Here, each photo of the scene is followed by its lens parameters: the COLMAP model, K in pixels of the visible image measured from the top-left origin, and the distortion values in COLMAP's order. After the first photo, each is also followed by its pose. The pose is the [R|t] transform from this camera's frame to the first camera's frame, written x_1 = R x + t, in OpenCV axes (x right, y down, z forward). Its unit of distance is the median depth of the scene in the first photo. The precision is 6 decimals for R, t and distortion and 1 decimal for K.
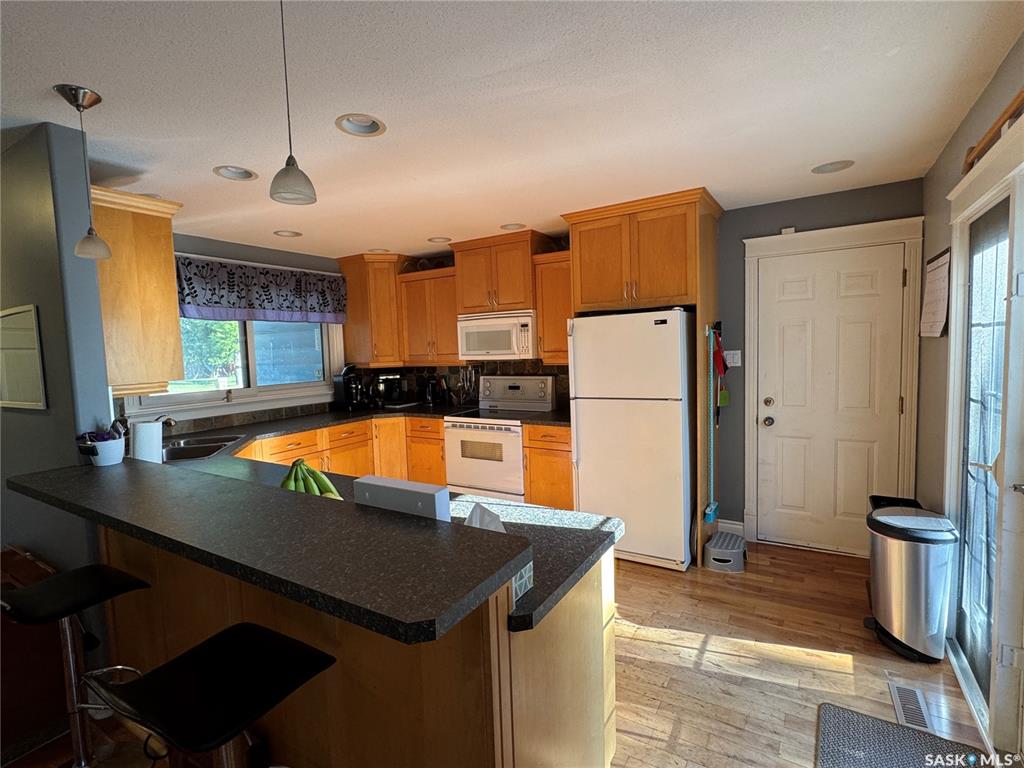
lens RADIAL K [[499.6, 0, 512.0], [0, 499.6, 384.0], [0, 0, 1]] dist [0.001066, 0.001067]
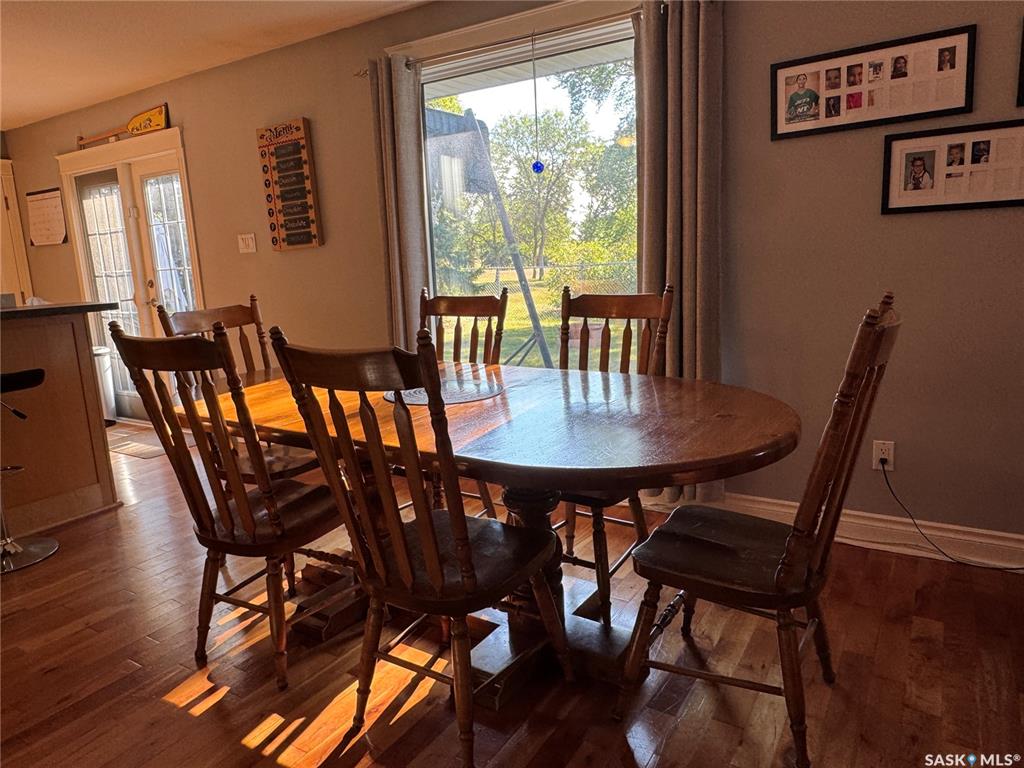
lens RADIAL K [[682.5, 0, 512.0], [0, 682.5, 384.0], [0, 0, 1]] dist [-0.007695, 0.000492]
pose [[0.015849, -0.161386, 0.986764, -0.814715], [0.122556, 0.979760, 0.158272, 0.108173], [-0.992335, 0.118426, 0.035307, -0.278686]]
